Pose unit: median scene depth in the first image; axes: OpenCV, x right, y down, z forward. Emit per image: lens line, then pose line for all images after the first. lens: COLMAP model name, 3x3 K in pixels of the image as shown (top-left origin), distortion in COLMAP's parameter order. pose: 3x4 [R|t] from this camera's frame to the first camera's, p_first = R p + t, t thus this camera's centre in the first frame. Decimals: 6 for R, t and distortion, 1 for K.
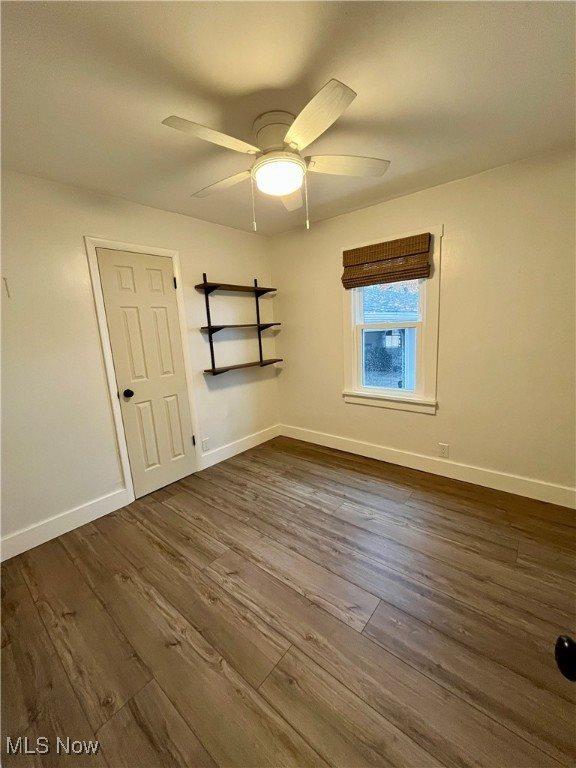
lens RADIAL K [[306.0, 0, 286.9], [0, 306.0, 382.8], [0, 0, 1]] dist [-0.010474, 0.001459]
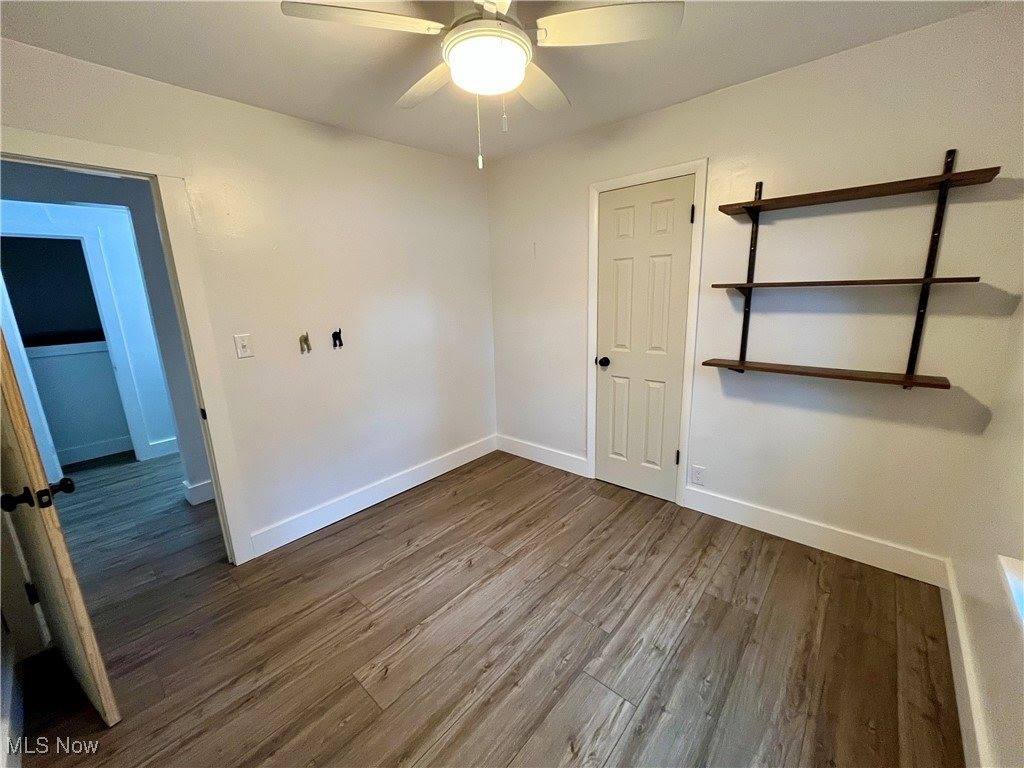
lens RADIAL K [[408.0, 0, 511.5], [0, 408.0, 383.3], [0, 0, 1]] dist [-0.010474, 0.001459]
pose [[-0.024761, 0.271732, -0.962054, 0.552170], [-0.148945, 0.950606, 0.272331, -0.163318], [0.988535, 0.150036, 0.016936, 0.650707]]
